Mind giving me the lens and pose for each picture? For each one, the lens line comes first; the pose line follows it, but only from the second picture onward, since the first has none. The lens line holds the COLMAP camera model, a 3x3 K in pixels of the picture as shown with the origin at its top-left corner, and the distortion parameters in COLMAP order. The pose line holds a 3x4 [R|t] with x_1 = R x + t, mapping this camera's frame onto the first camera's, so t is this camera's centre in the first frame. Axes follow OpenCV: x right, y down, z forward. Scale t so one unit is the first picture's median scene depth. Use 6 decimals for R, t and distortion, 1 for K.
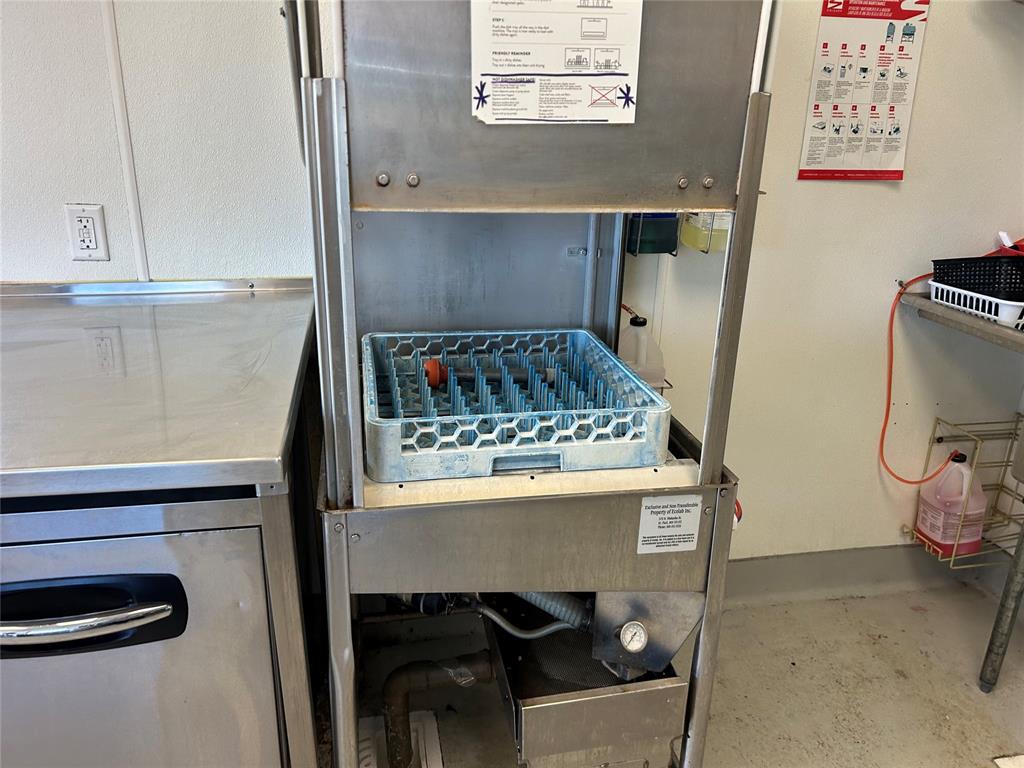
lens RADIAL K [[765.9, 0, 510.3], [0, 765.9, 376.7], [0, 0, 1]] dist [0.062209, -0.066793]
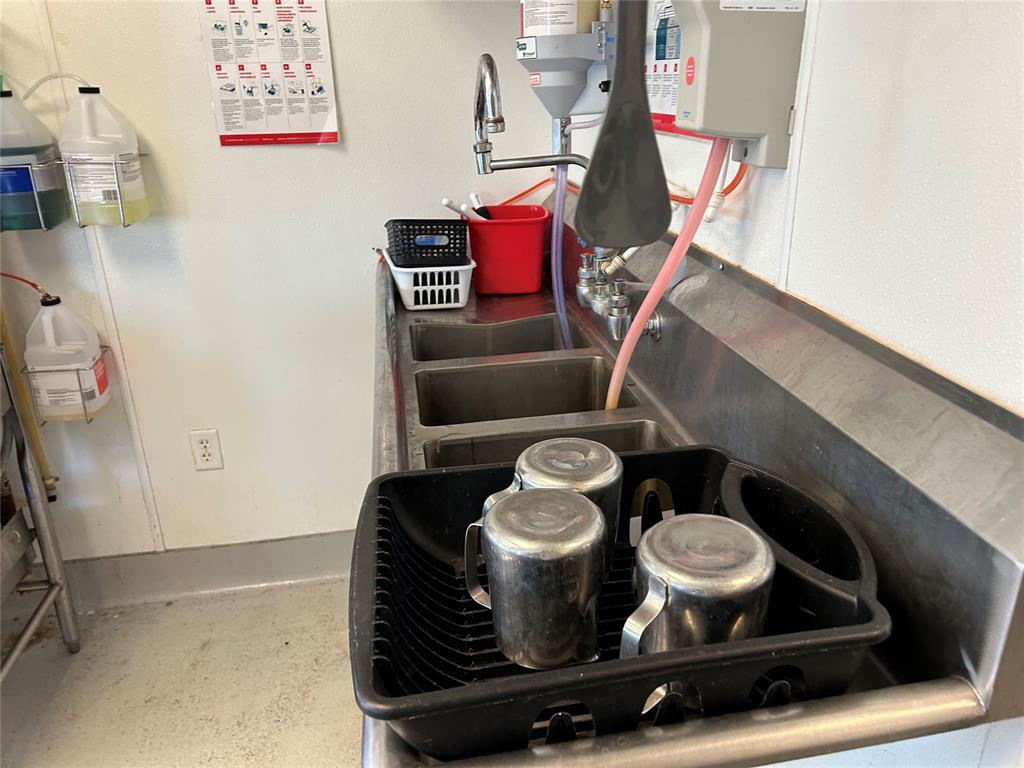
lens RADIAL K [[767.9, 0, 524.9], [0, 767.9, 392.9], [0, 0, 1]] dist [0.061493, -0.076342]
pose [[0.998784, -0.034795, -0.034915, 0.794843], [0.036516, 0.998086, 0.049913, 0.015524], [0.033112, -0.051128, 0.998143, 0.042805]]
